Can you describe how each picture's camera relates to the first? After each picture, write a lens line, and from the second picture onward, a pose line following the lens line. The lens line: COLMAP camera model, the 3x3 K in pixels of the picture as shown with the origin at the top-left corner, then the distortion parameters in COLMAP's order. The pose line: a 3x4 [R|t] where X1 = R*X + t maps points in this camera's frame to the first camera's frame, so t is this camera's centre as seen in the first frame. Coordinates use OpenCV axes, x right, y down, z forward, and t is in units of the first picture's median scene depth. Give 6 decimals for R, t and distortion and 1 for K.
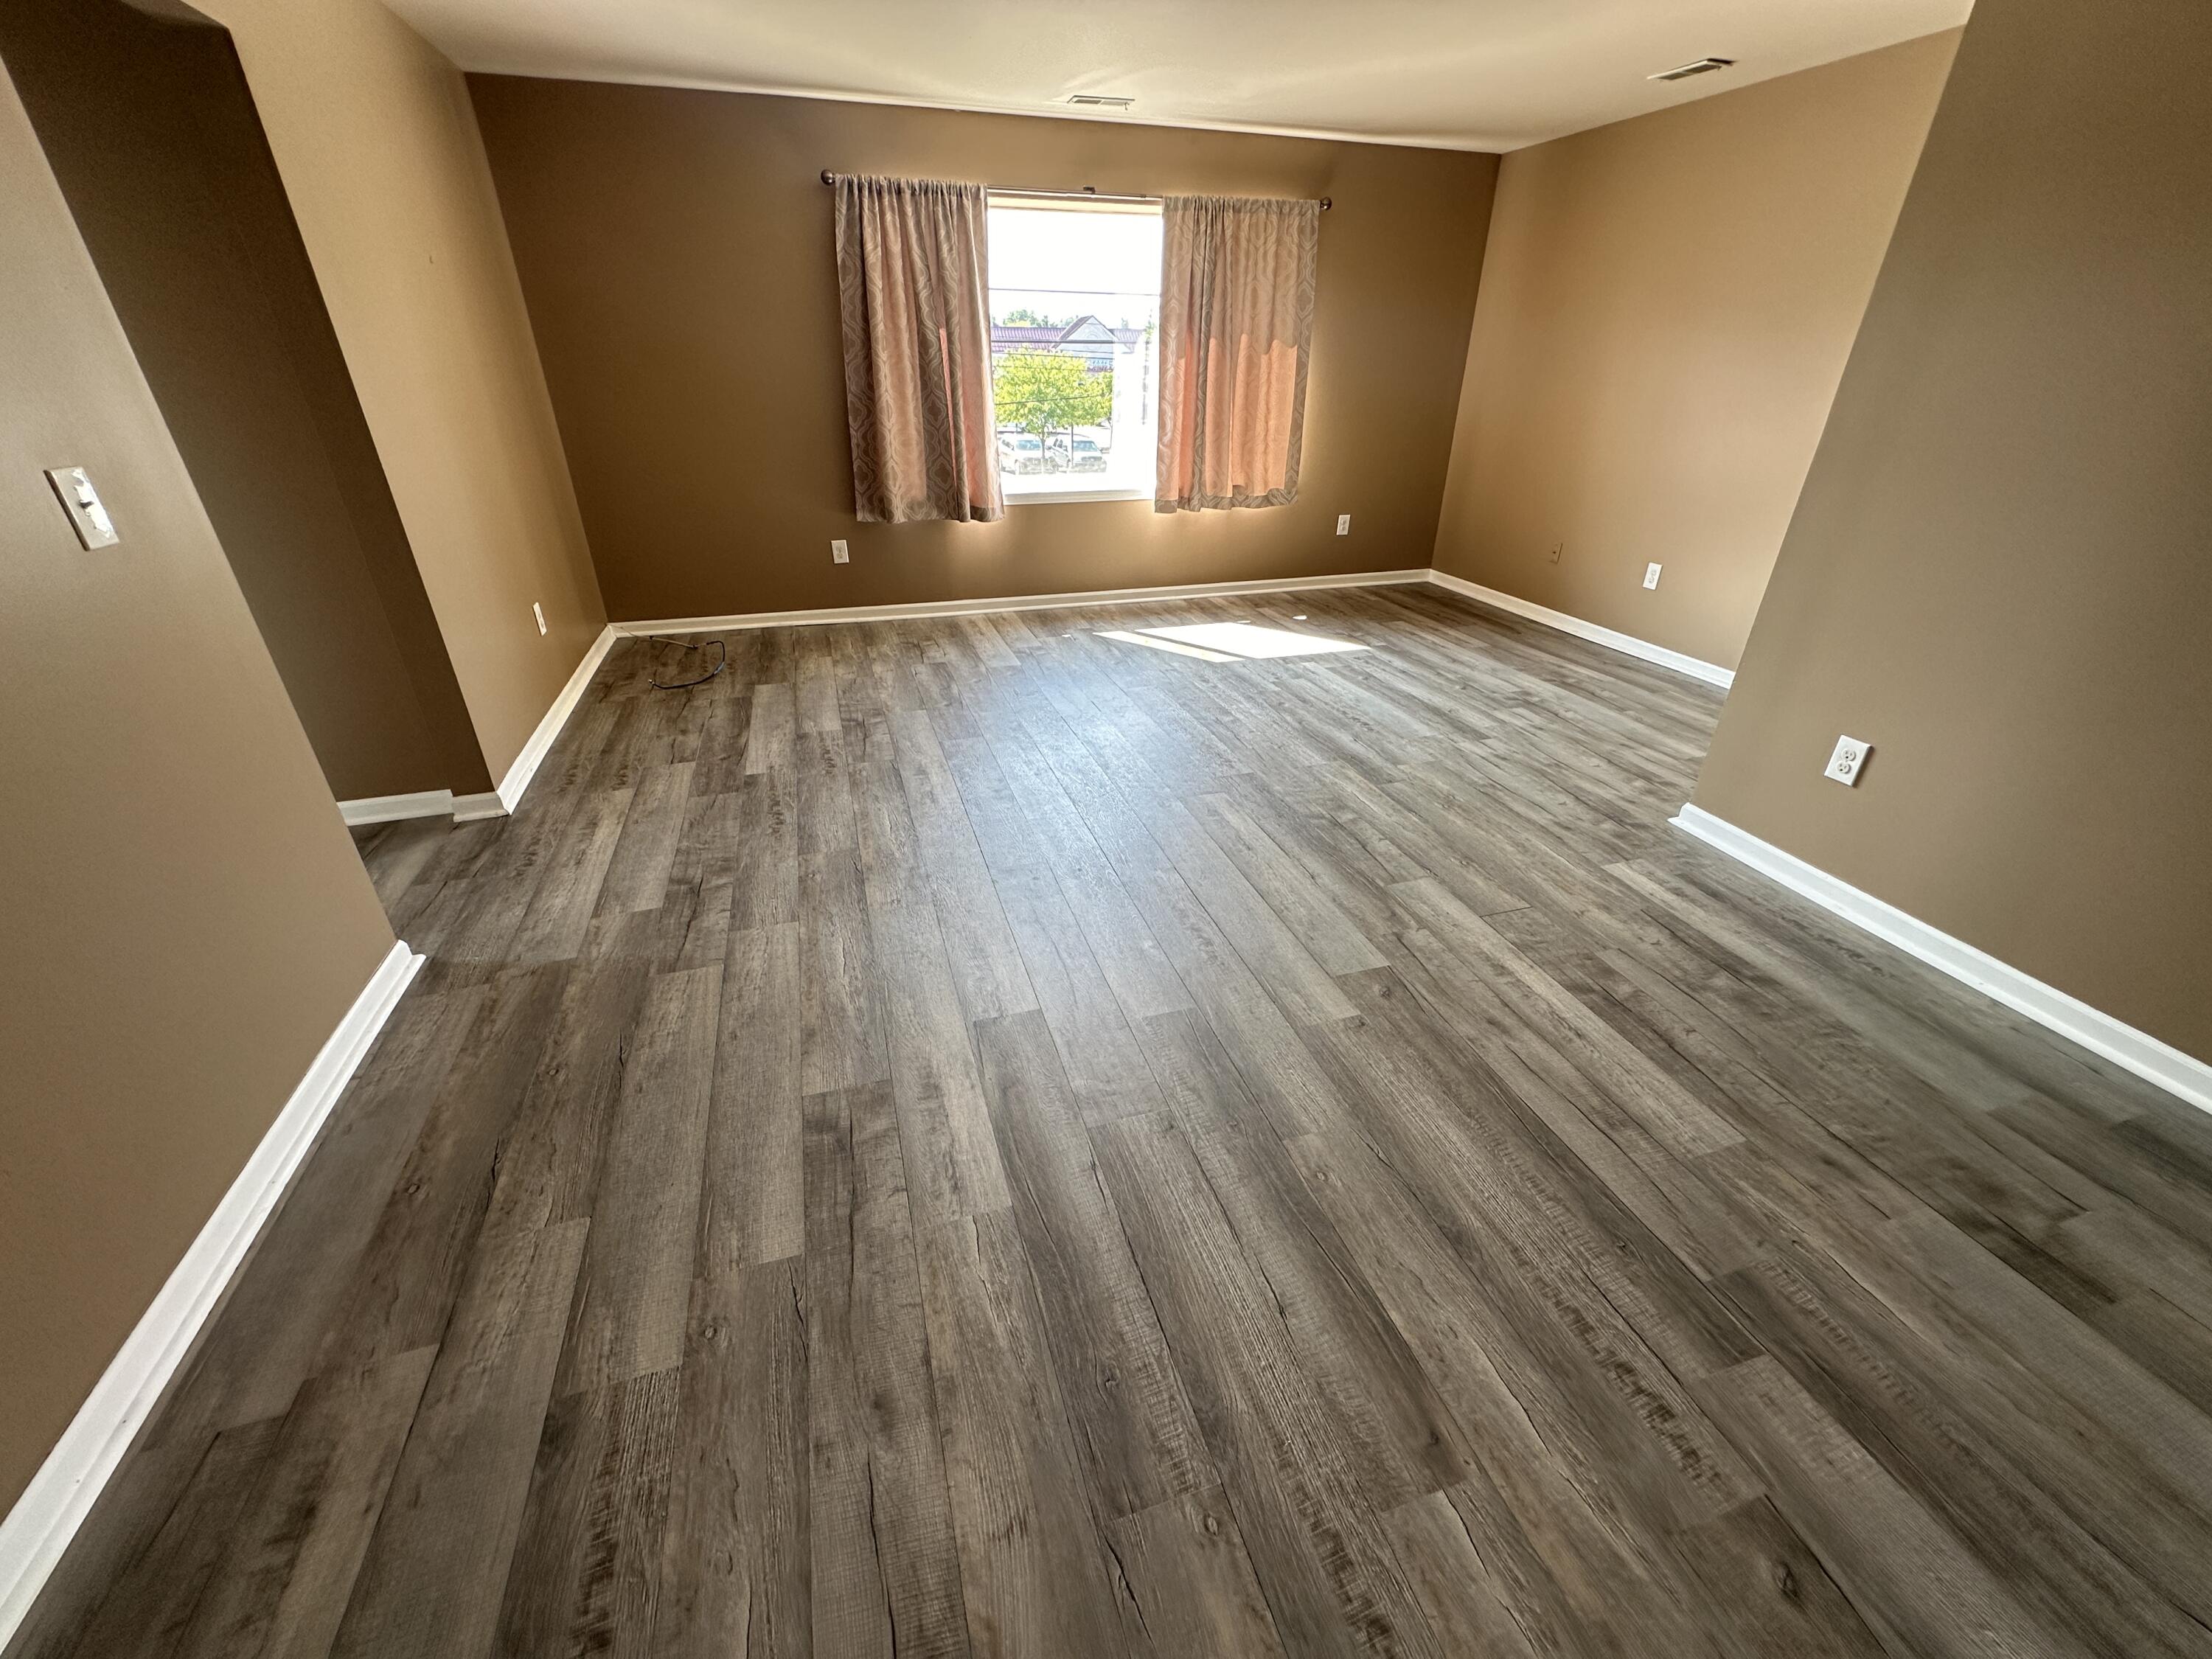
lens RADIAL K [[885.3, 0, 1107.4], [0, 885.3, 828.4], [0, 0, 1]] dist [-0.003347, 0.000781]
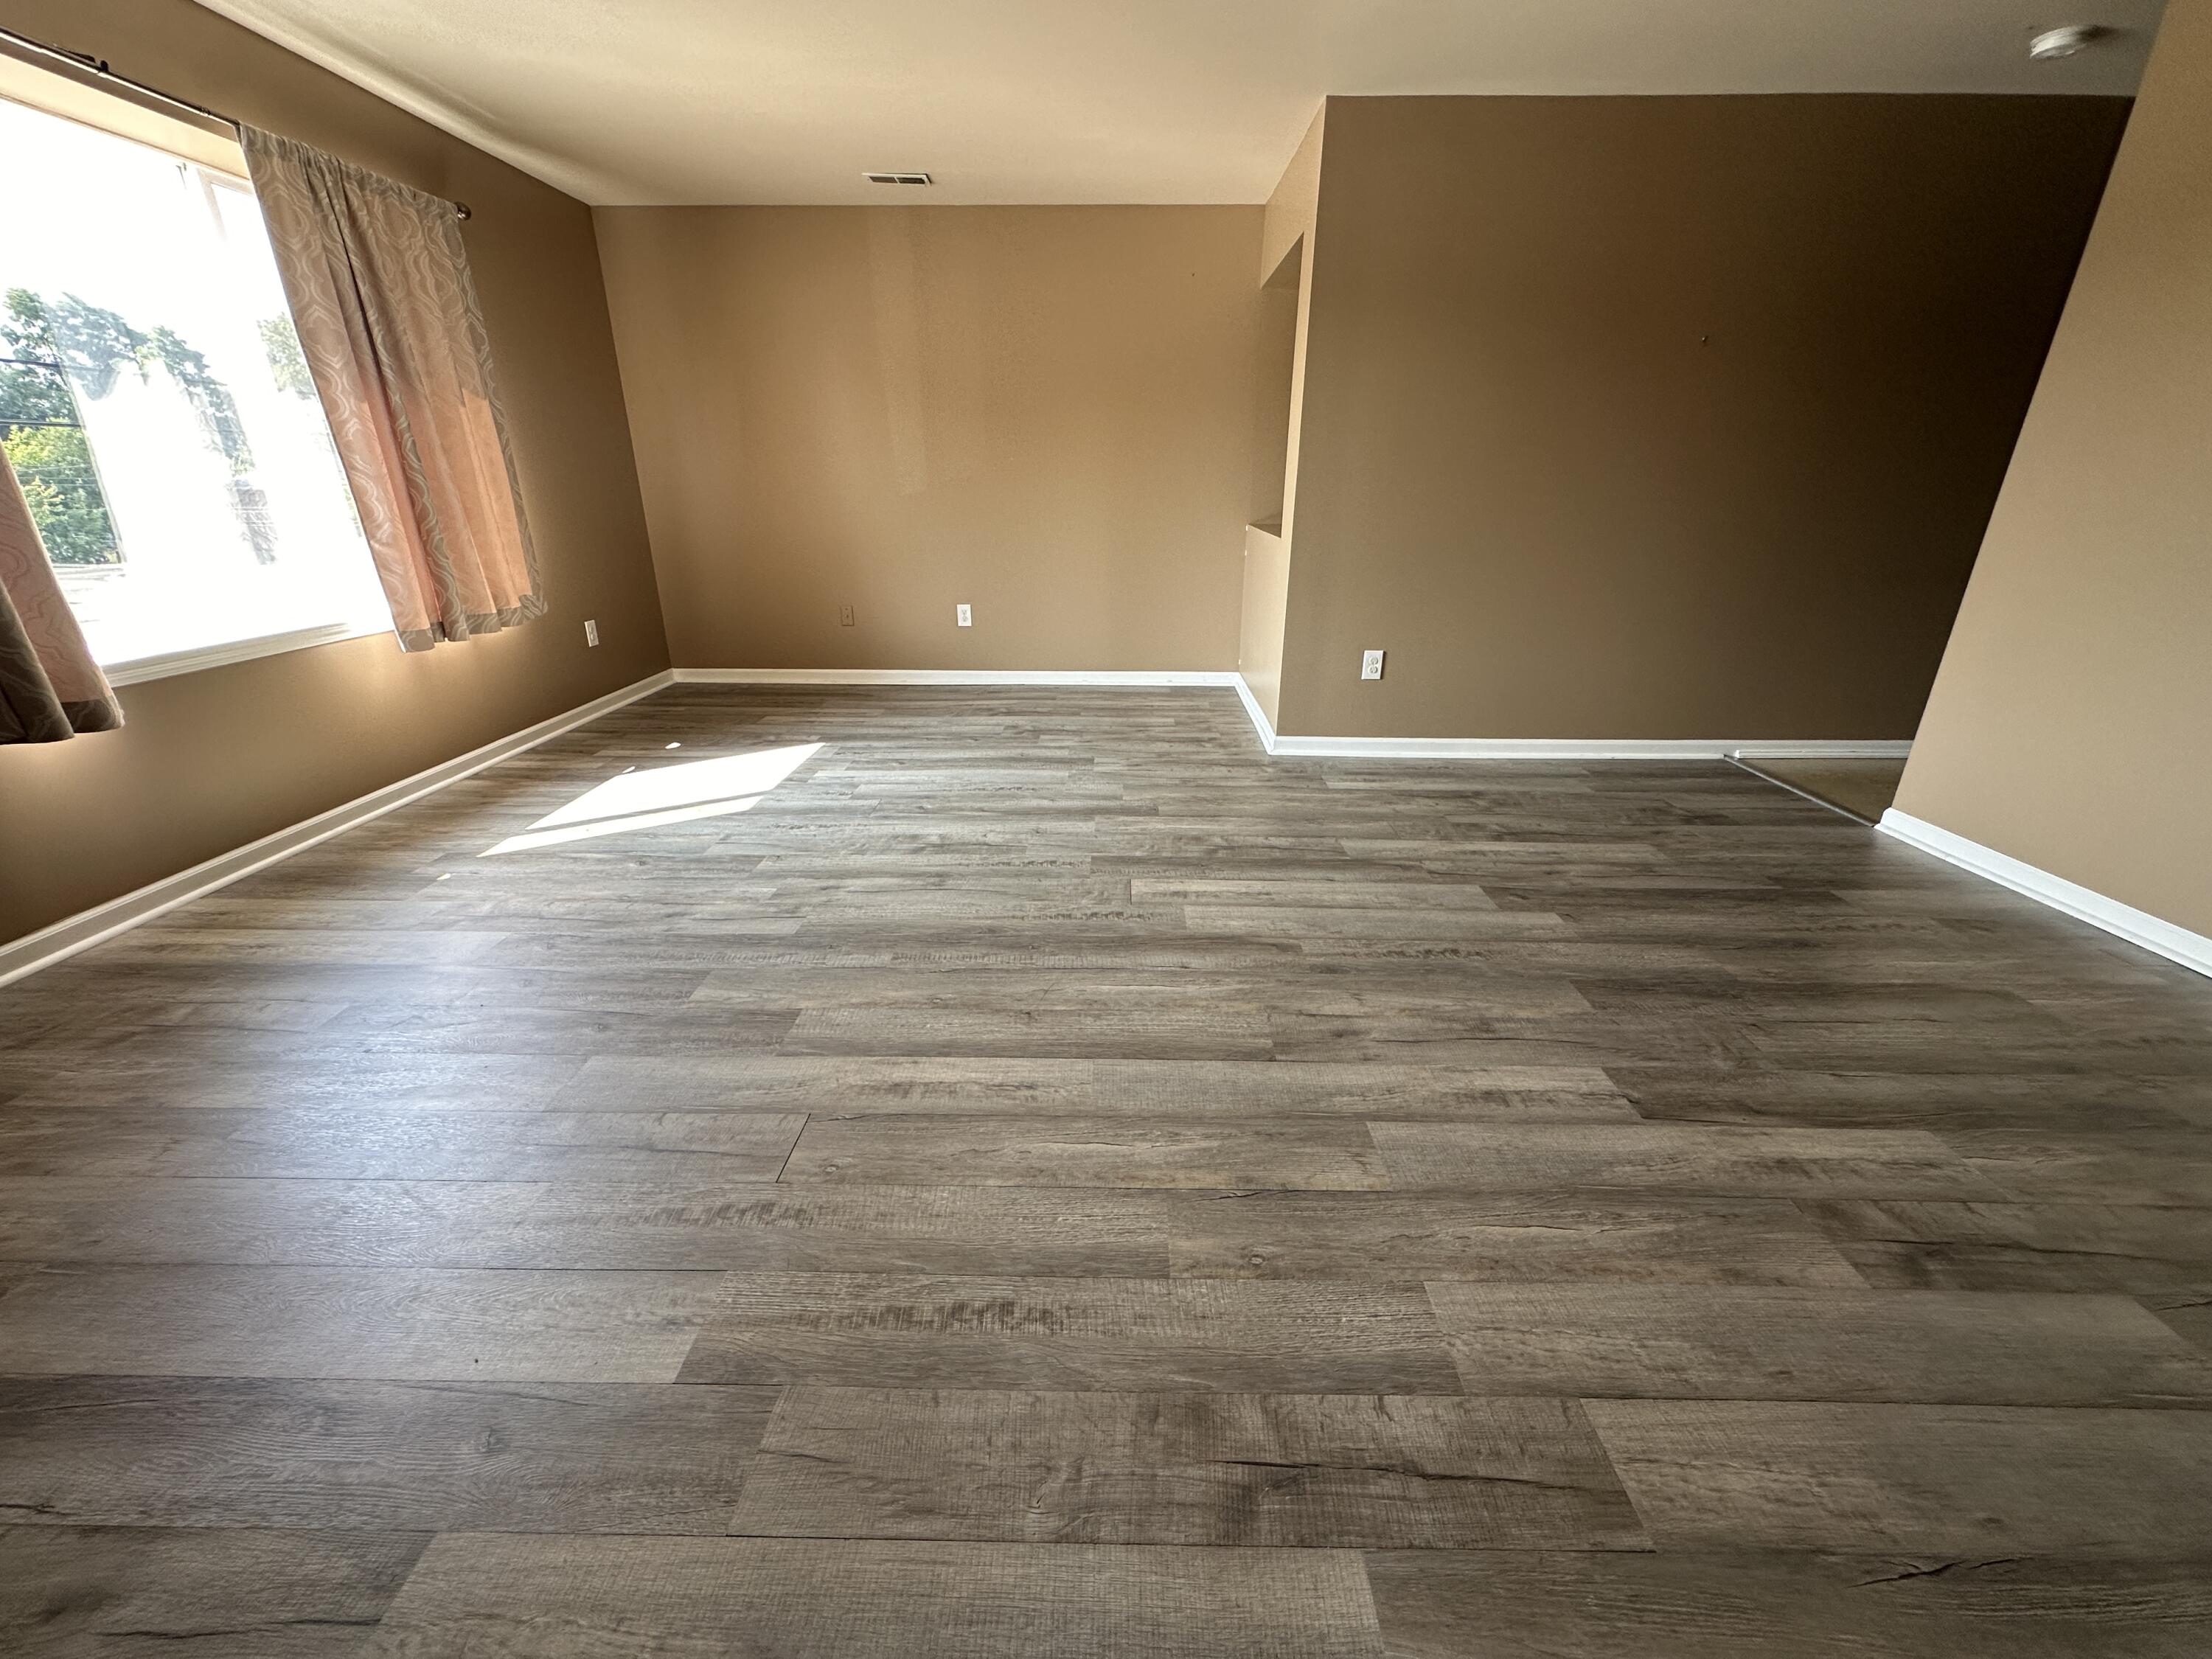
lens RADIAL K [[885.3, 0, 1107.4], [0, 885.3, 828.4], [0, 0, 1]] dist [-0.003347, 0.000781]
pose [[0.315416, -0.351487, 0.881458, -0.494840], [0.446403, 0.874638, 0.189029, -0.207441], [-0.837399, 0.333863, 0.432780, 0.515642]]
